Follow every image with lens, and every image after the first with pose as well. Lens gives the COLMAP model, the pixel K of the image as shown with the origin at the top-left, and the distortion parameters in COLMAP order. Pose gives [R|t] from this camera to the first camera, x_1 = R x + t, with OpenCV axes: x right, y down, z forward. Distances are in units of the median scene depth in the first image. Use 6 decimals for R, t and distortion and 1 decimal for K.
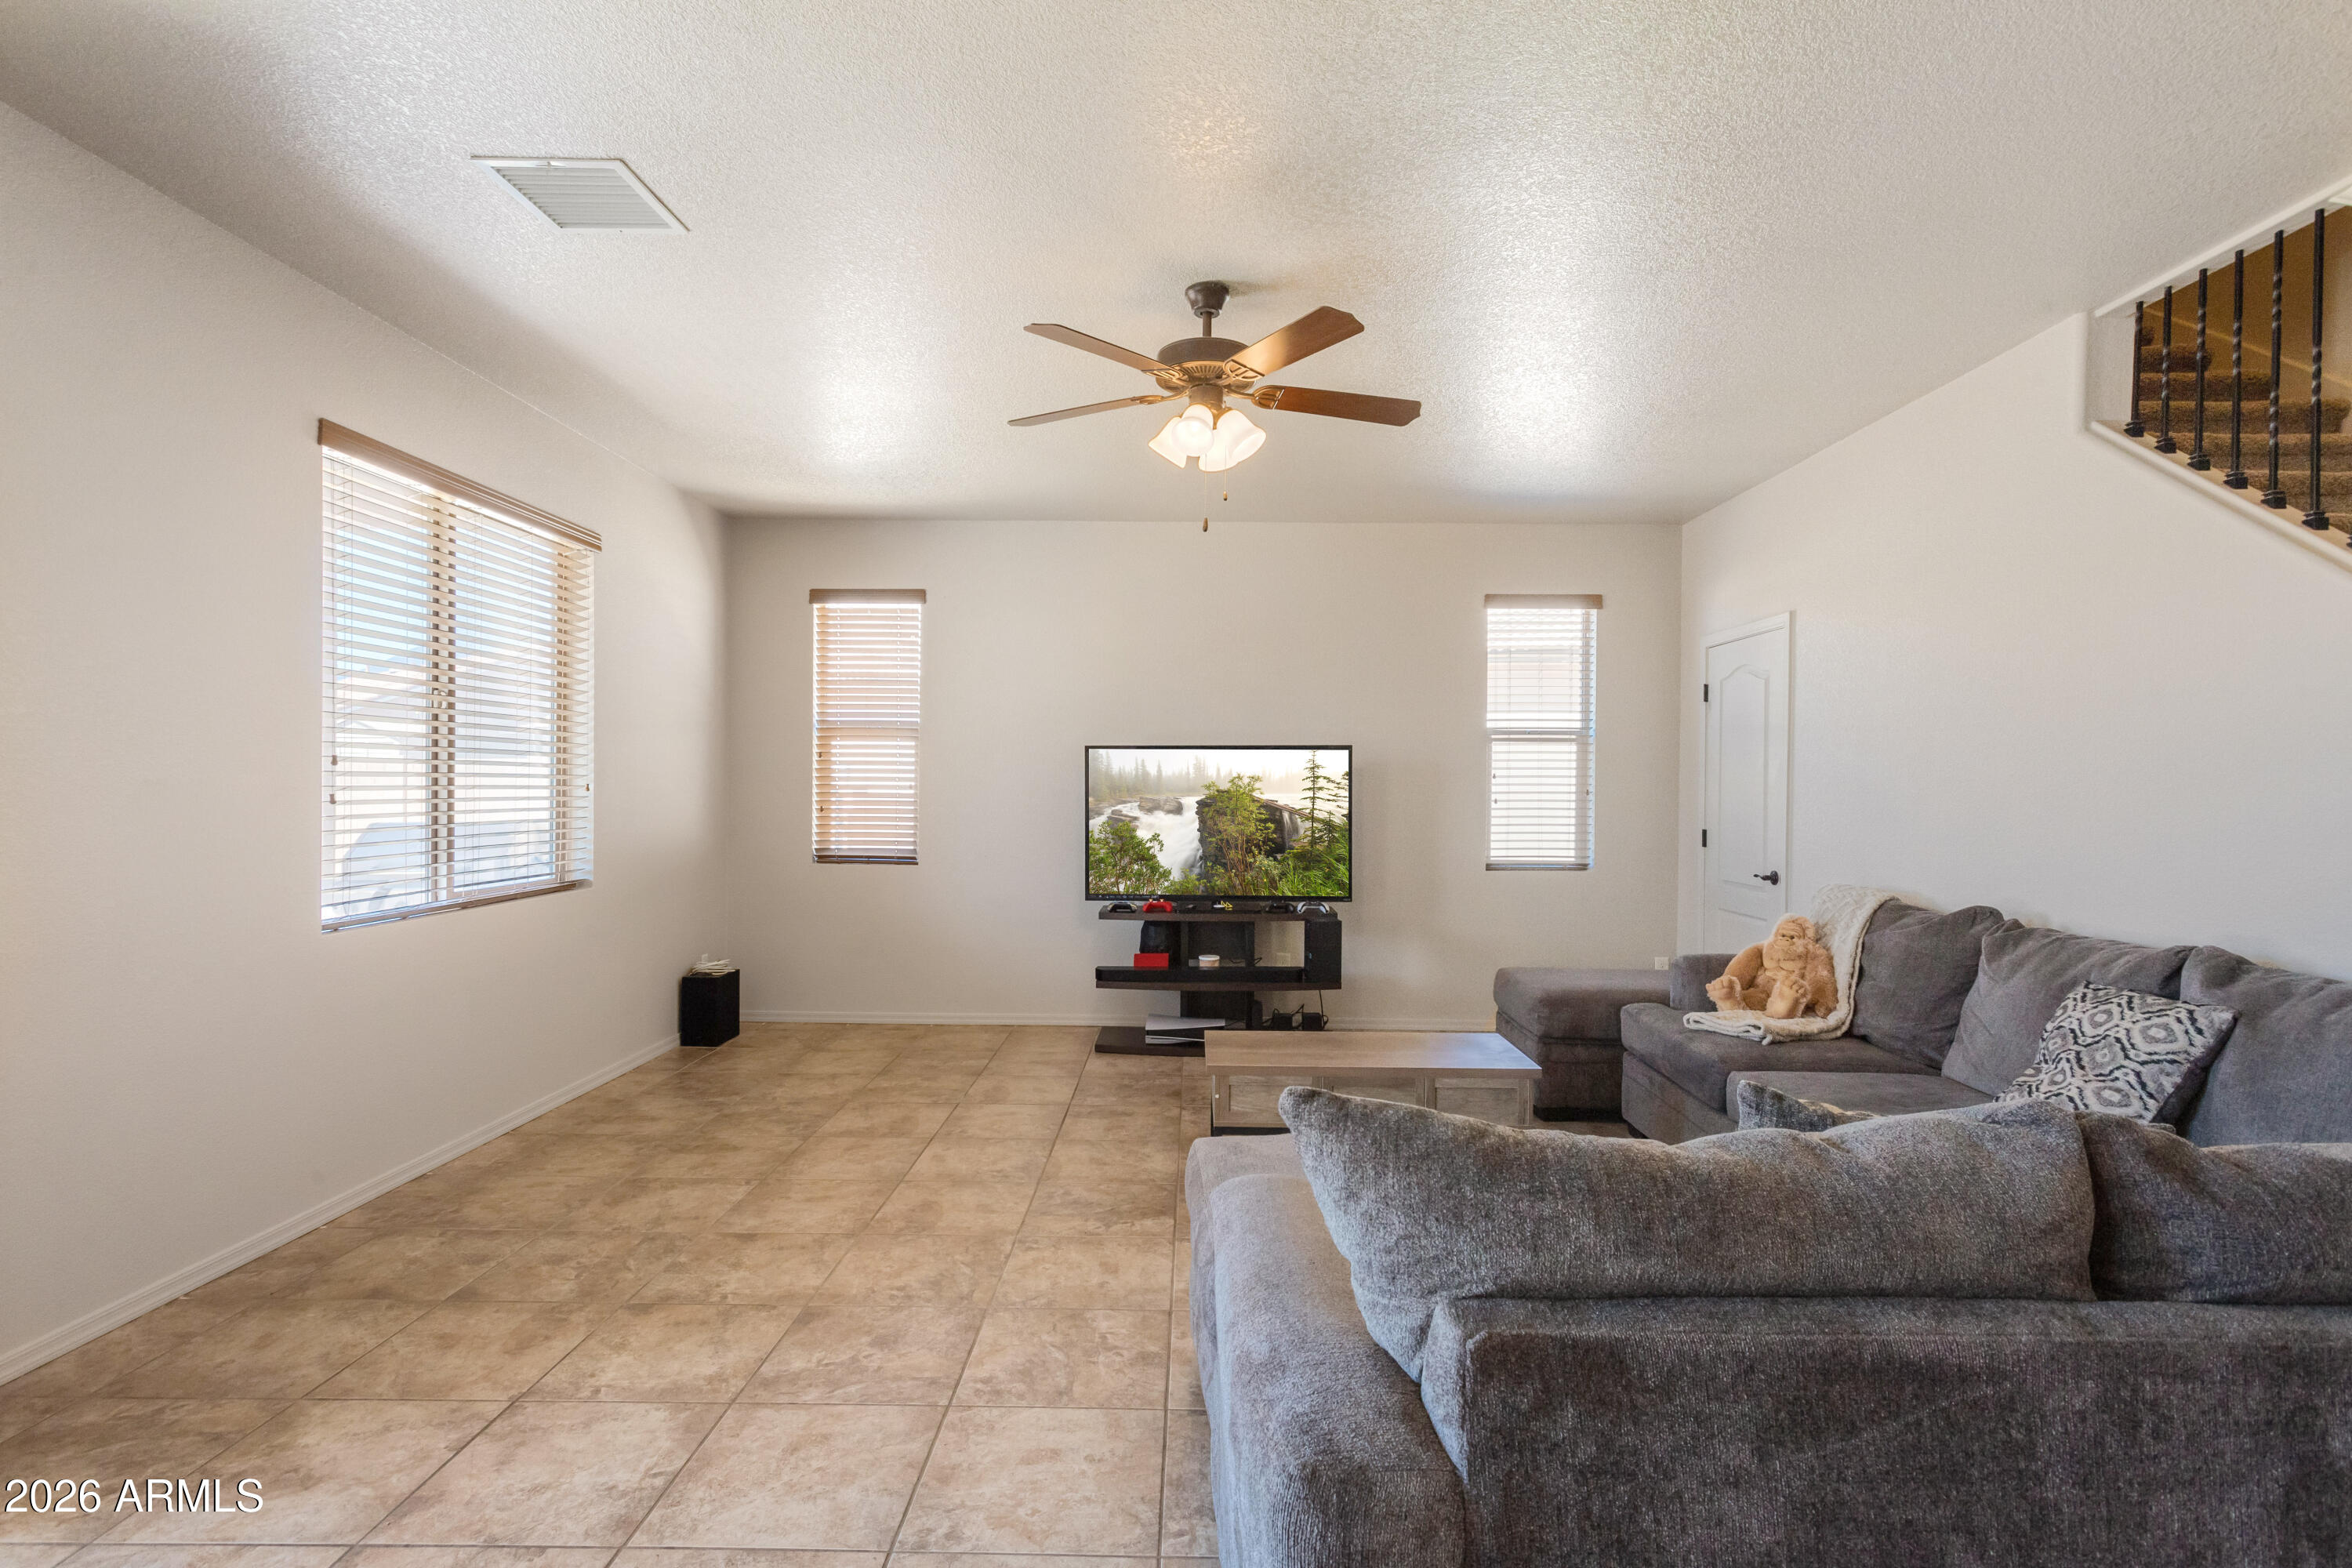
lens RADIAL K [[1148.7, 0, 1182.8], [0, 1148.7, 779.7], [0, 0, 1]] dist [0.010191, -0.000555]
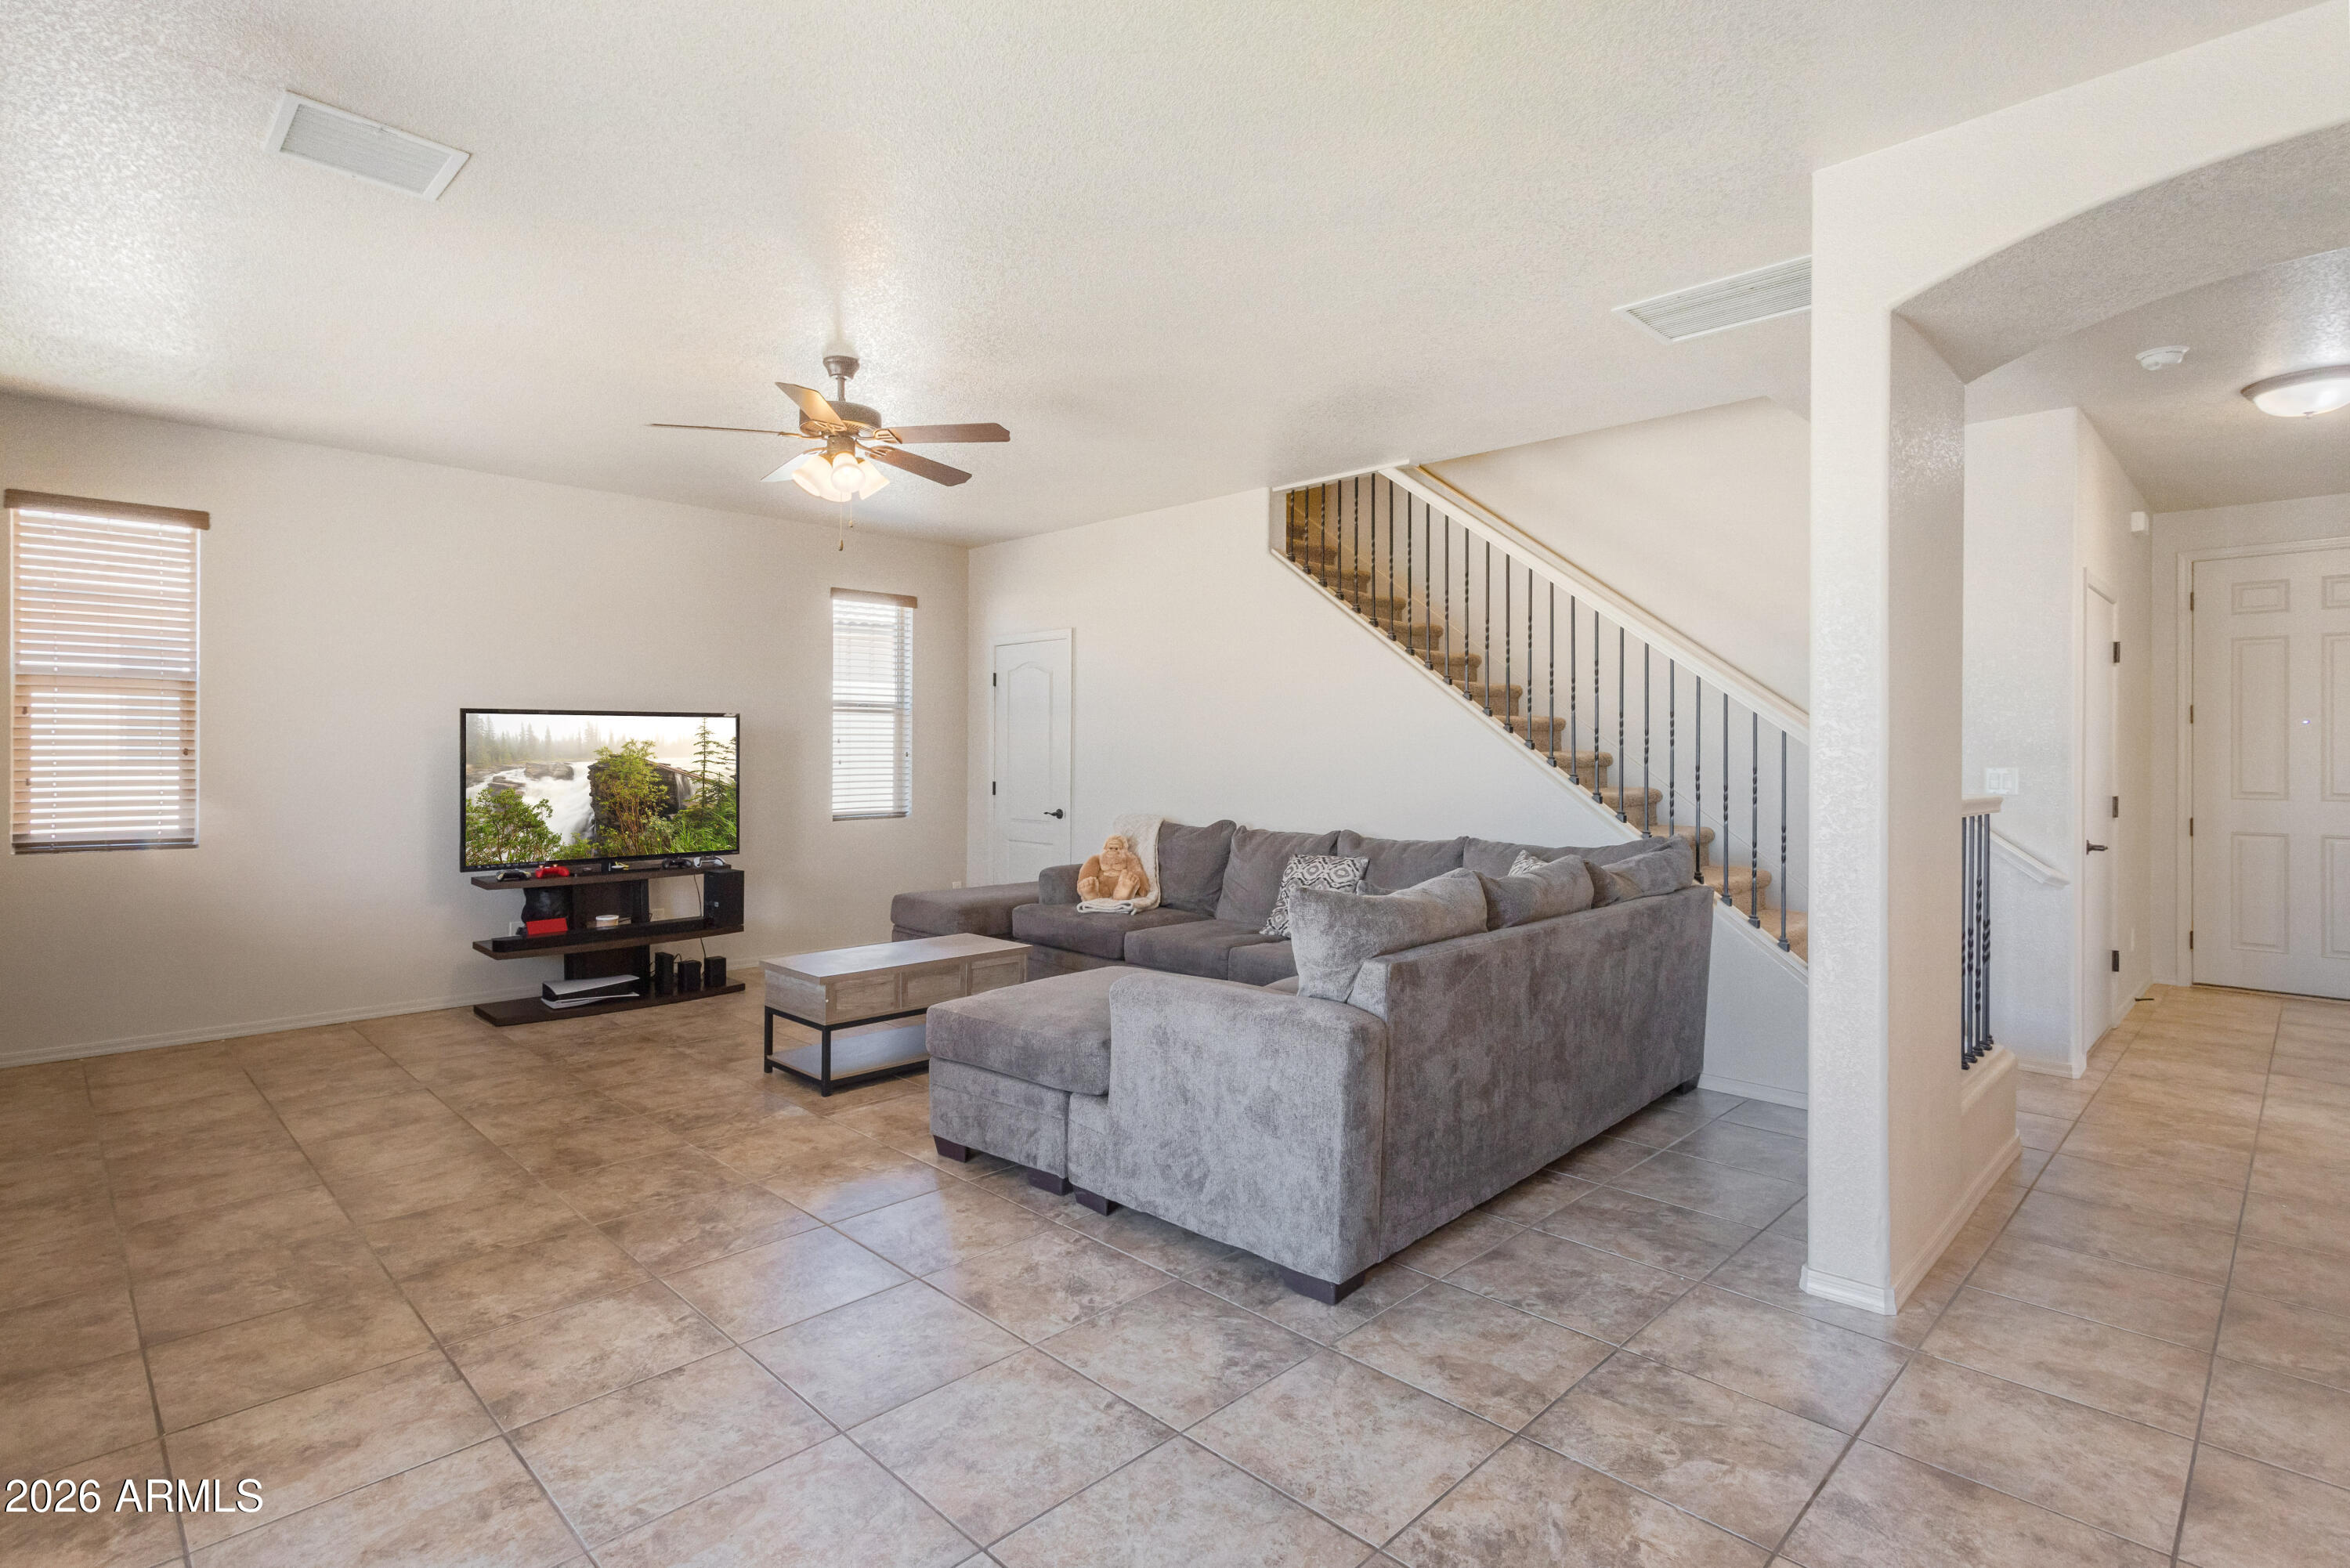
lens RADIAL K [[1147.7, 0, 1194.2], [0, 1147.7, 751.5], [0, 0, 1]] dist [0.010191, -0.000555]
pose [[0.686357, -0.004763, 0.727249, -0.360210], [-0.002631, 0.999956, 0.009032, -0.004607], [-0.727260, -0.008113, 0.686314, -0.085411]]
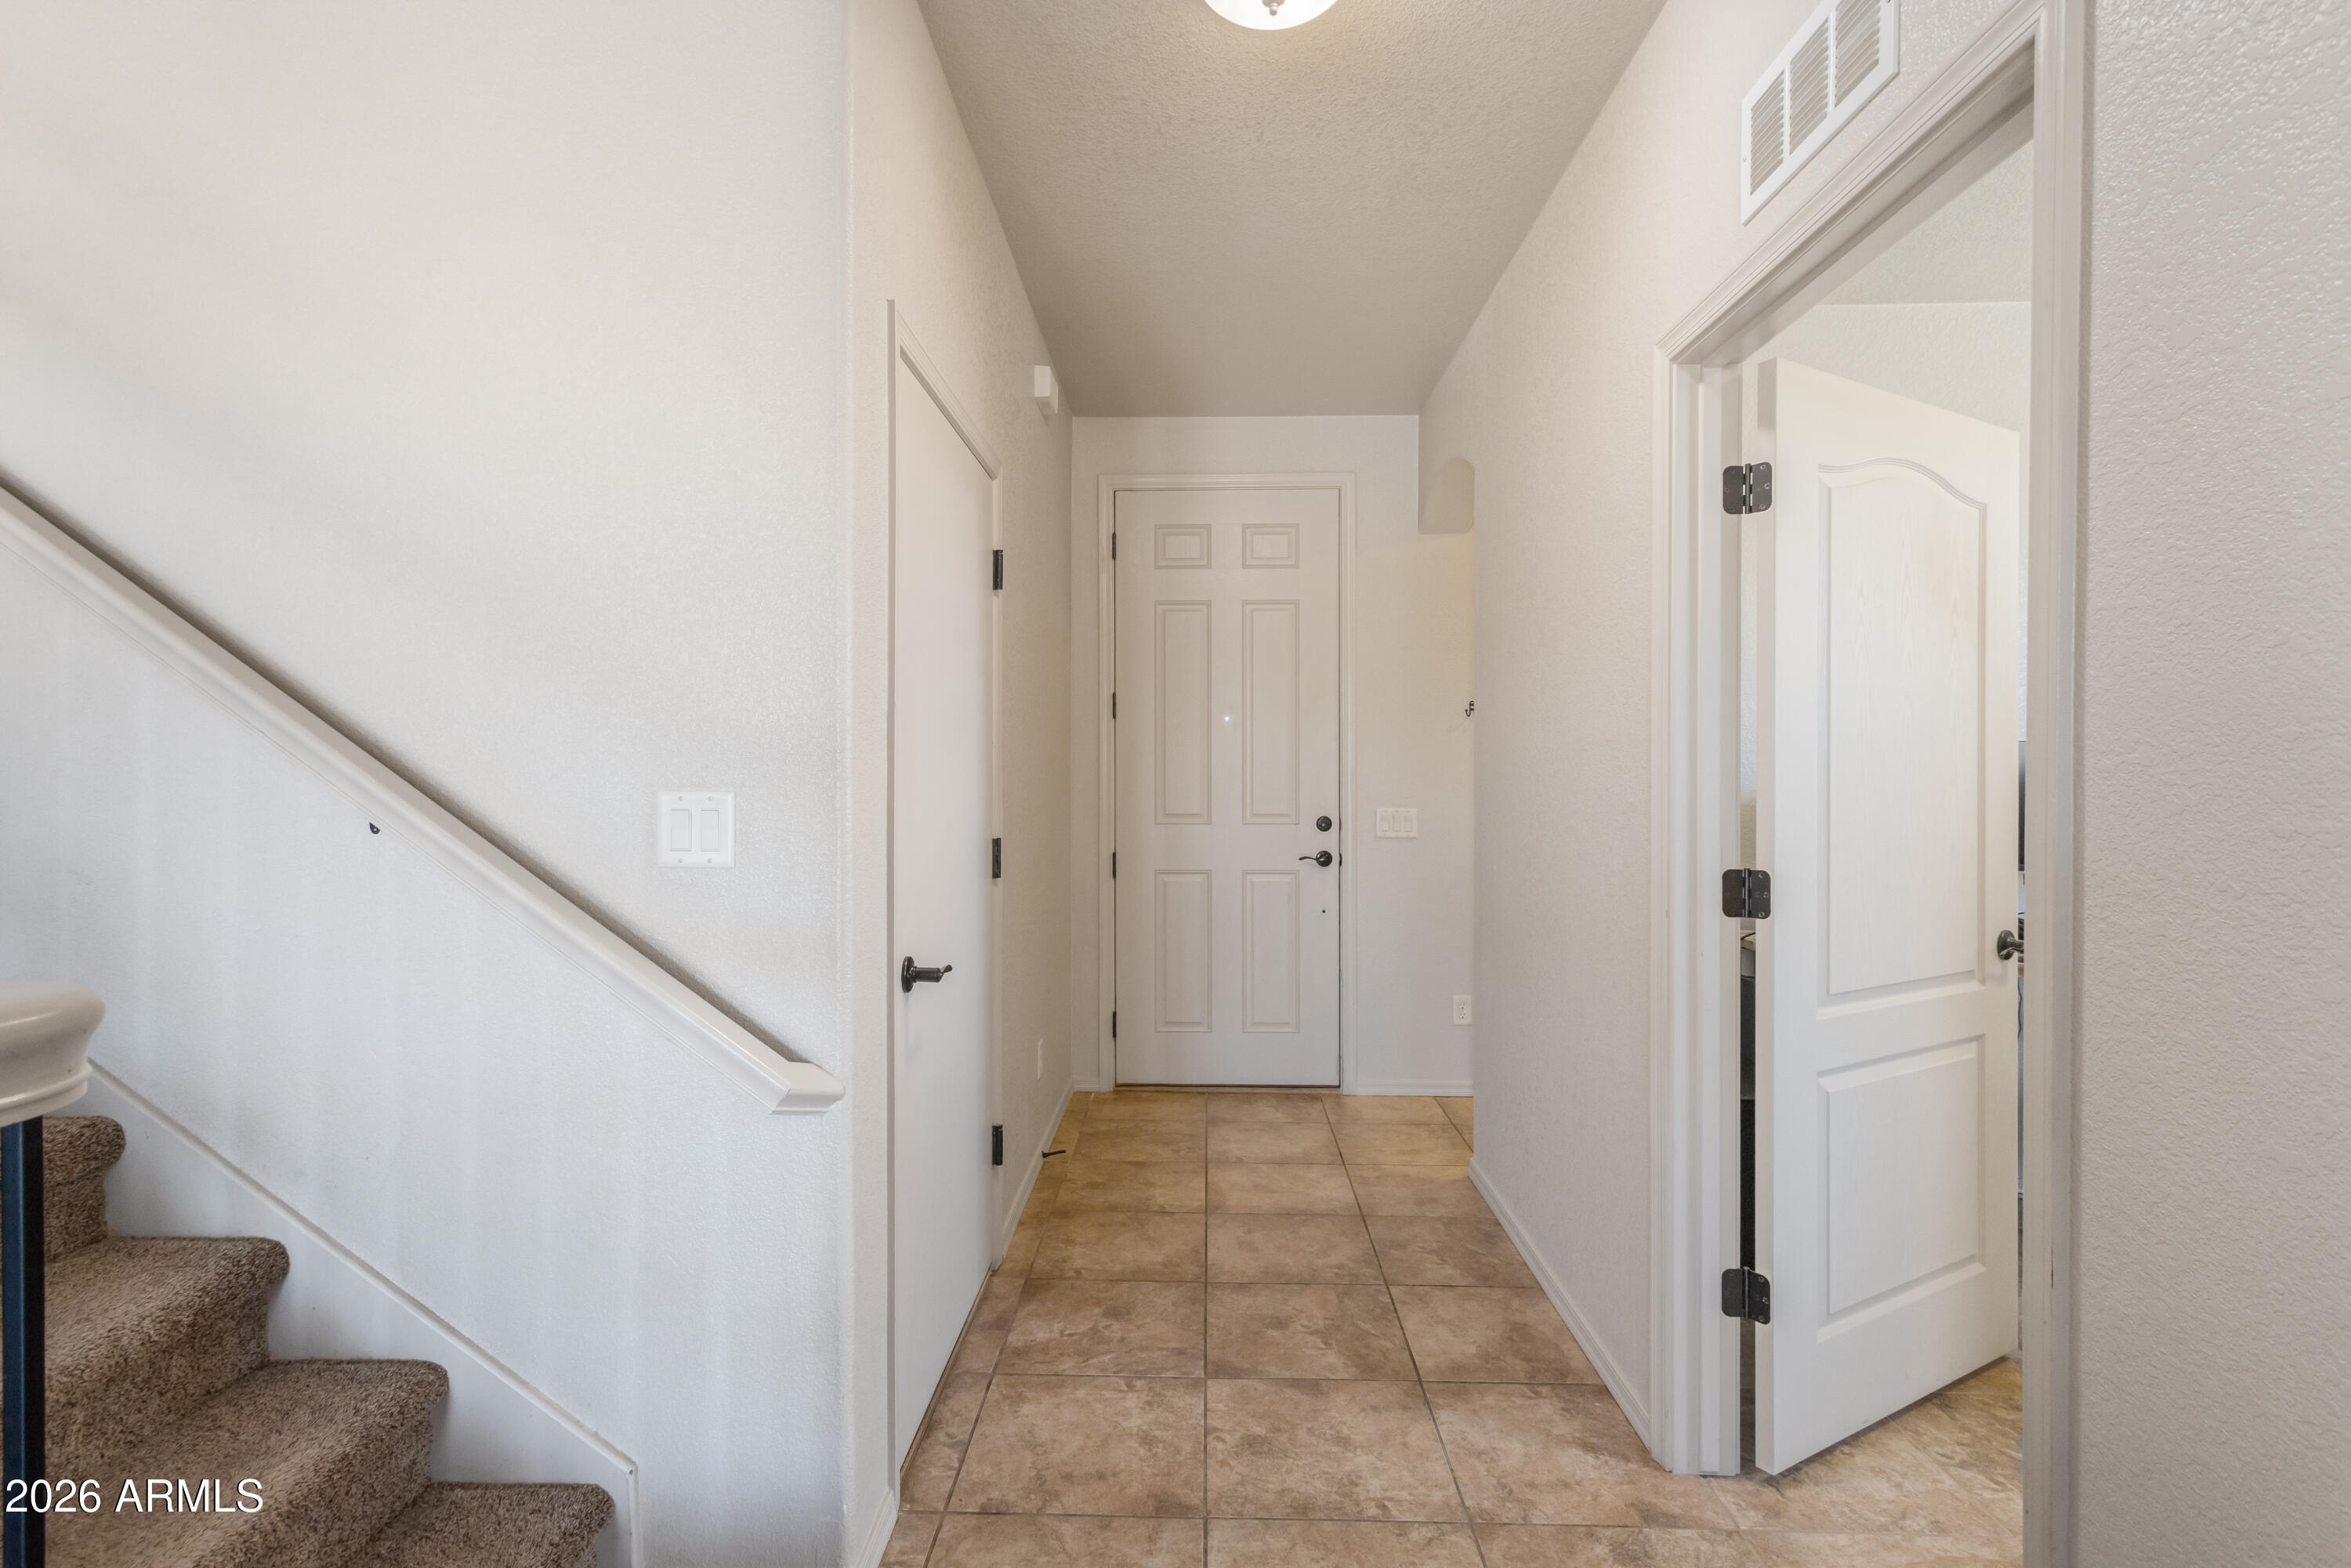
lens RADIAL K [[1148.2, 0, 1167.1], [0, 1148.2, 778.4], [0, 0, 1]] dist [0.010191, -0.000555]
pose [[0.014022, -0.015520, 0.999781, 0.366277], [-0.006134, 0.999859, 0.015607, 0.004719], [-0.999883, -0.006351, 0.013925, -0.066329]]
